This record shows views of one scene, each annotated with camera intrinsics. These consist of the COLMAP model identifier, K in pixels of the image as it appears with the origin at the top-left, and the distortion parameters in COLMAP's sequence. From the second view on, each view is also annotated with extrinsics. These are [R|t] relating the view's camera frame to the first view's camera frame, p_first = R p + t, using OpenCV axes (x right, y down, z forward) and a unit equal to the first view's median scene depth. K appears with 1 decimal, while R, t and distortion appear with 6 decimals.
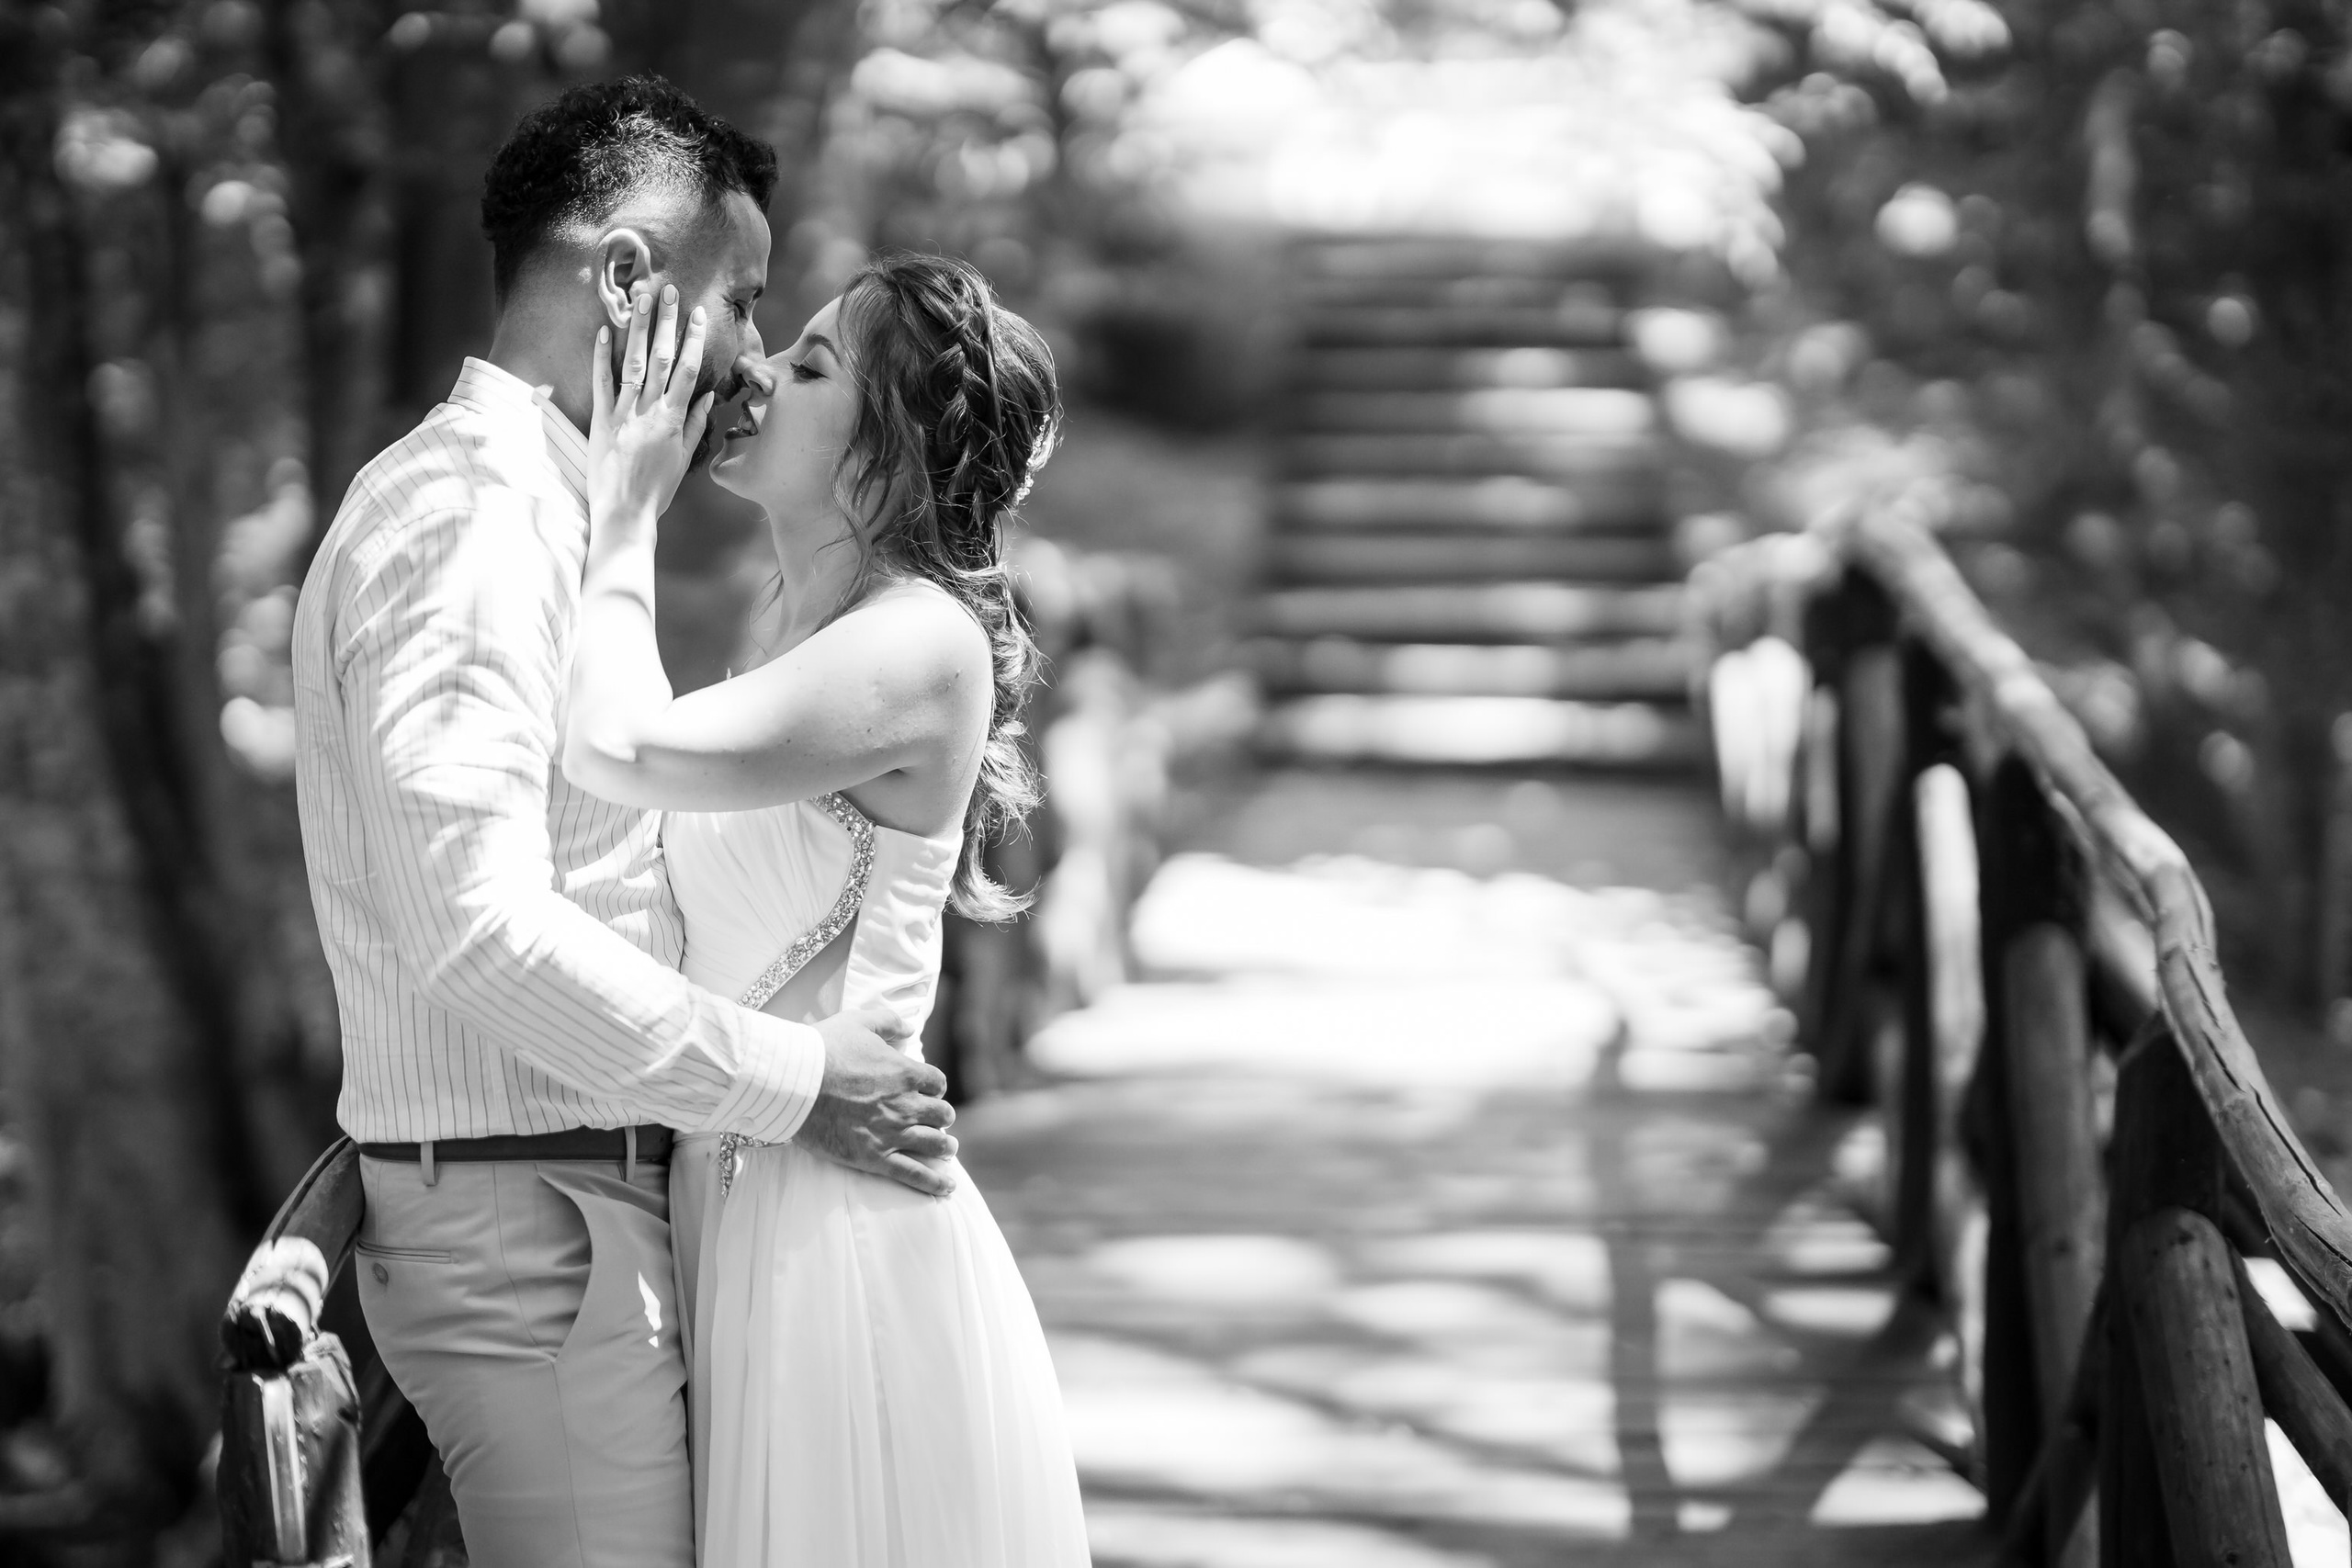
lens RADIAL K [[5747.0, 0, 1176.0], [0, 5747.0, 784.0], [0, 0, 1]] dist [0.105236, 0.326714]
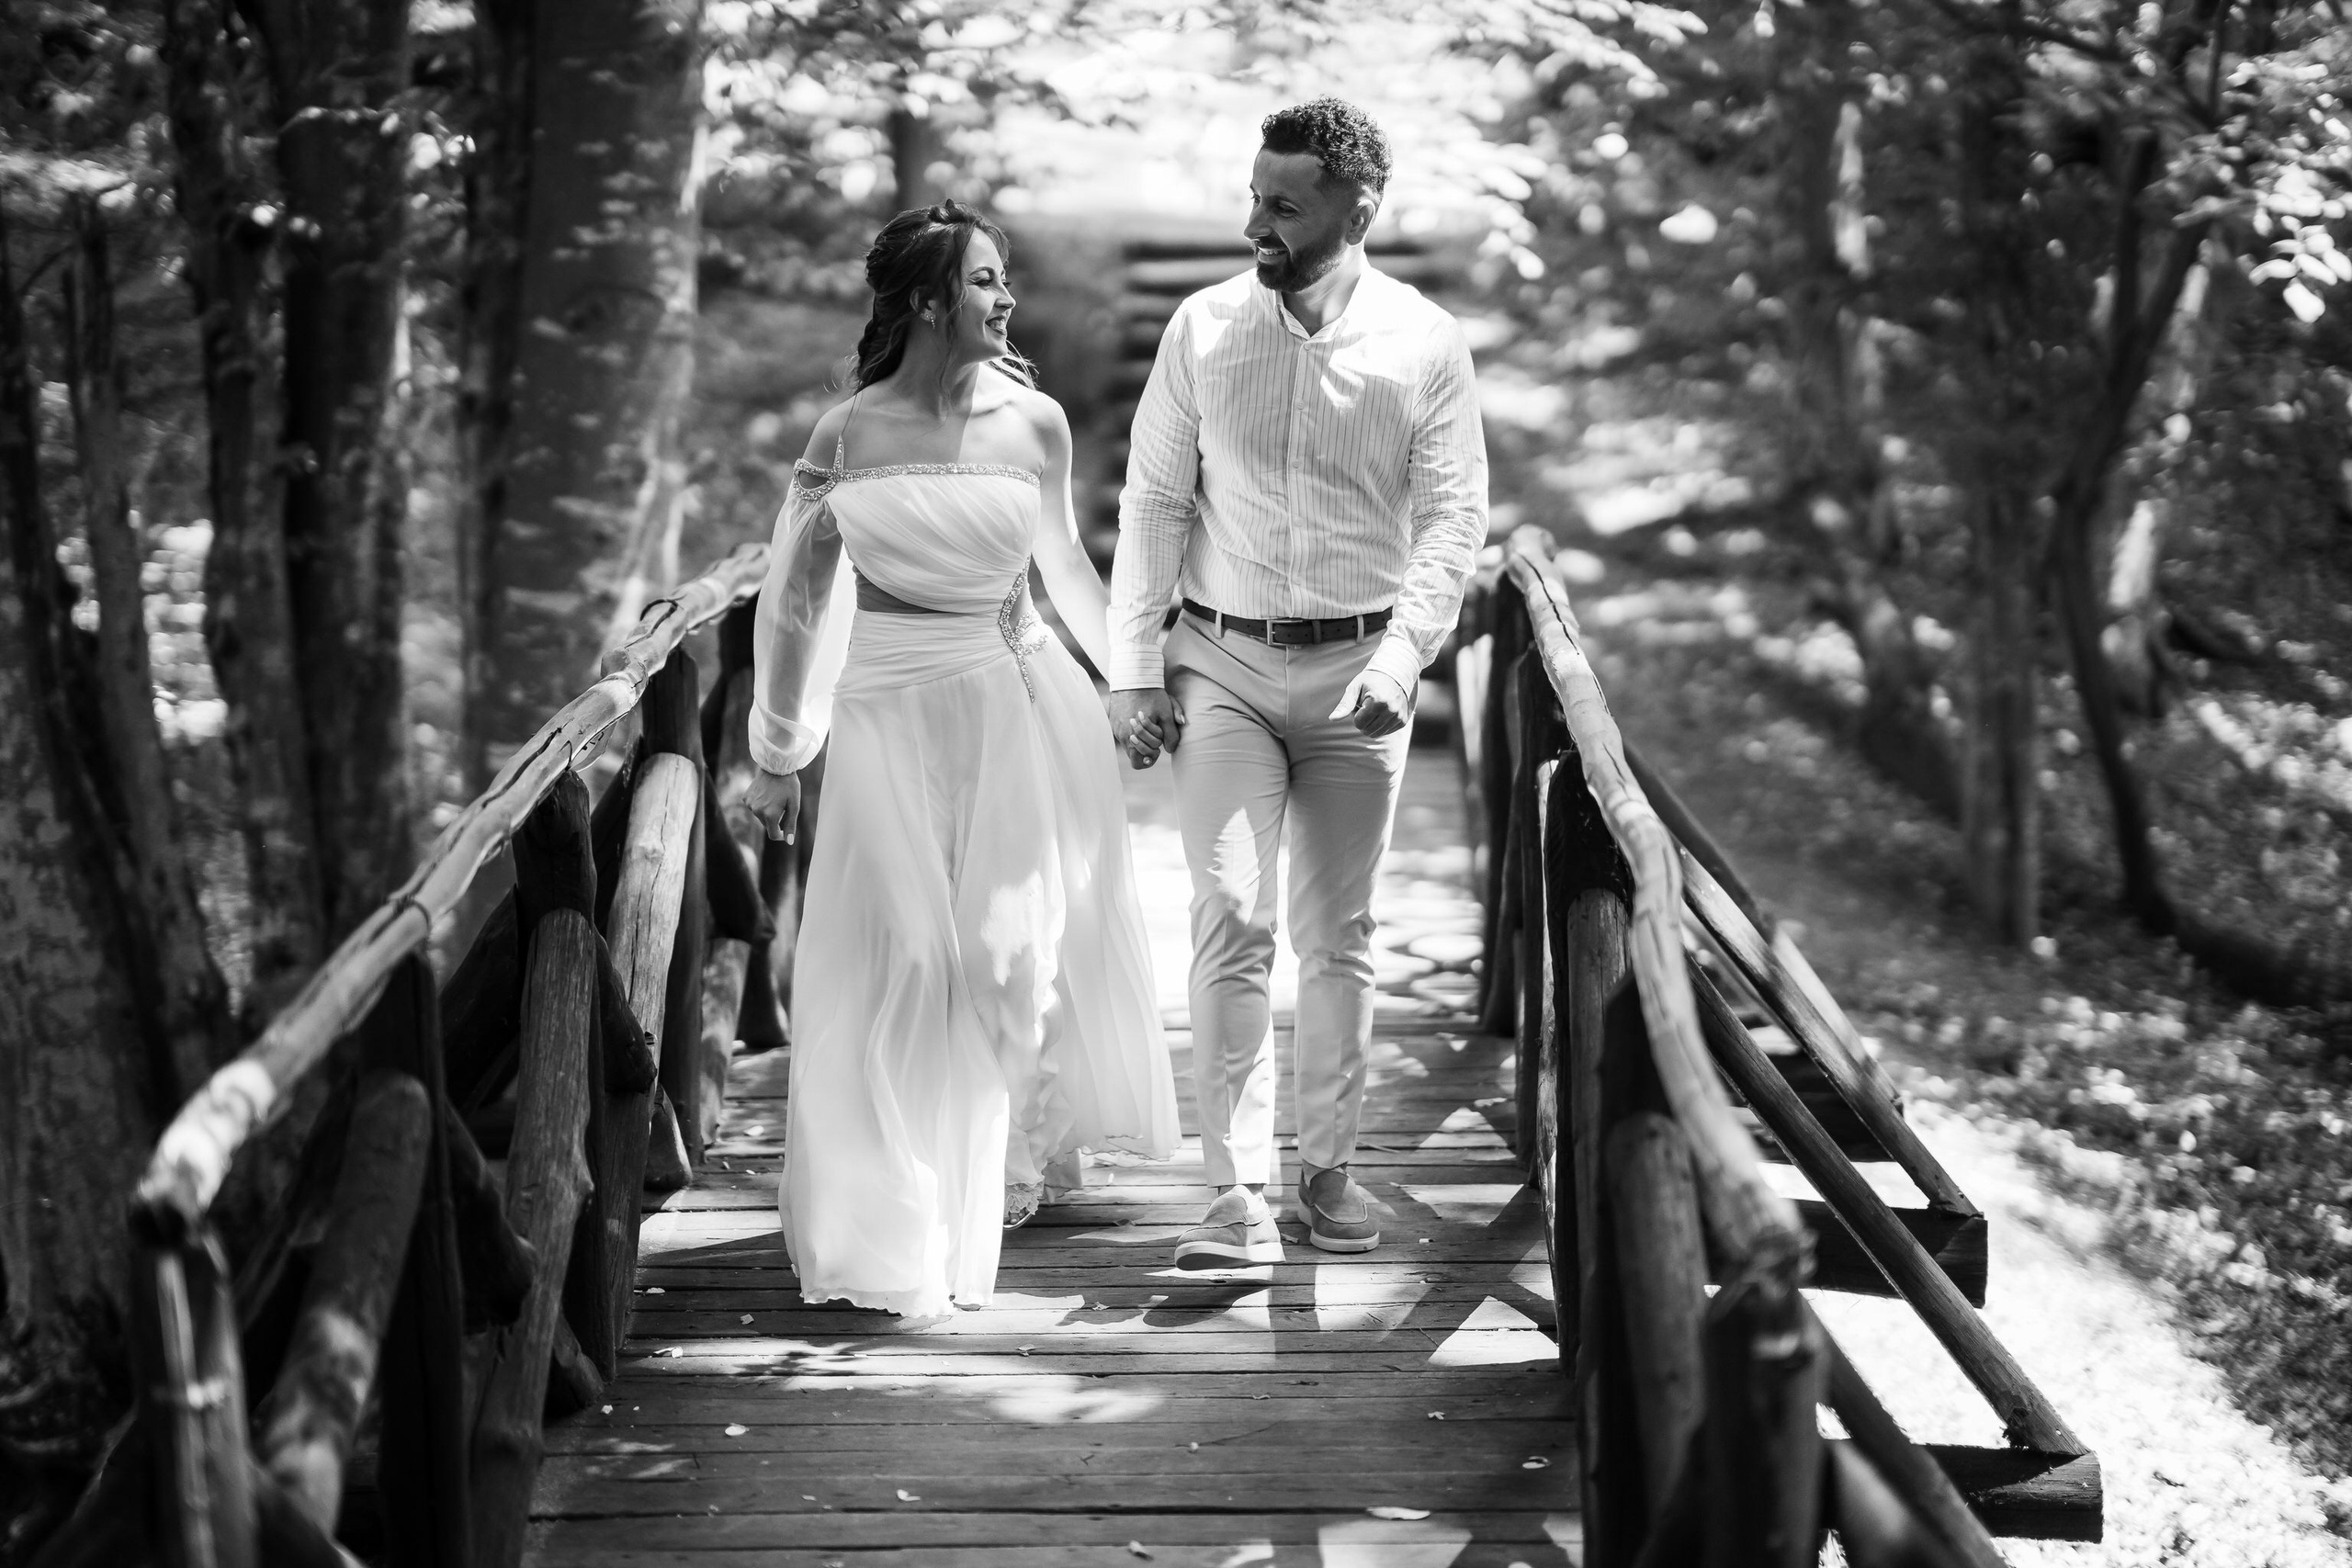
lens RADIAL K [[5549.8, 0, 1176.0], [0, 5549.8, 784.0], [0, 0, 1]] dist [0.035308, 0.154346]
pose [[0.999768, -0.013058, 0.017140, 0.020653], [0.012878, 0.999861, 0.010551, -0.006437], [-0.017275, -0.010328, 0.999797, -0.108211]]
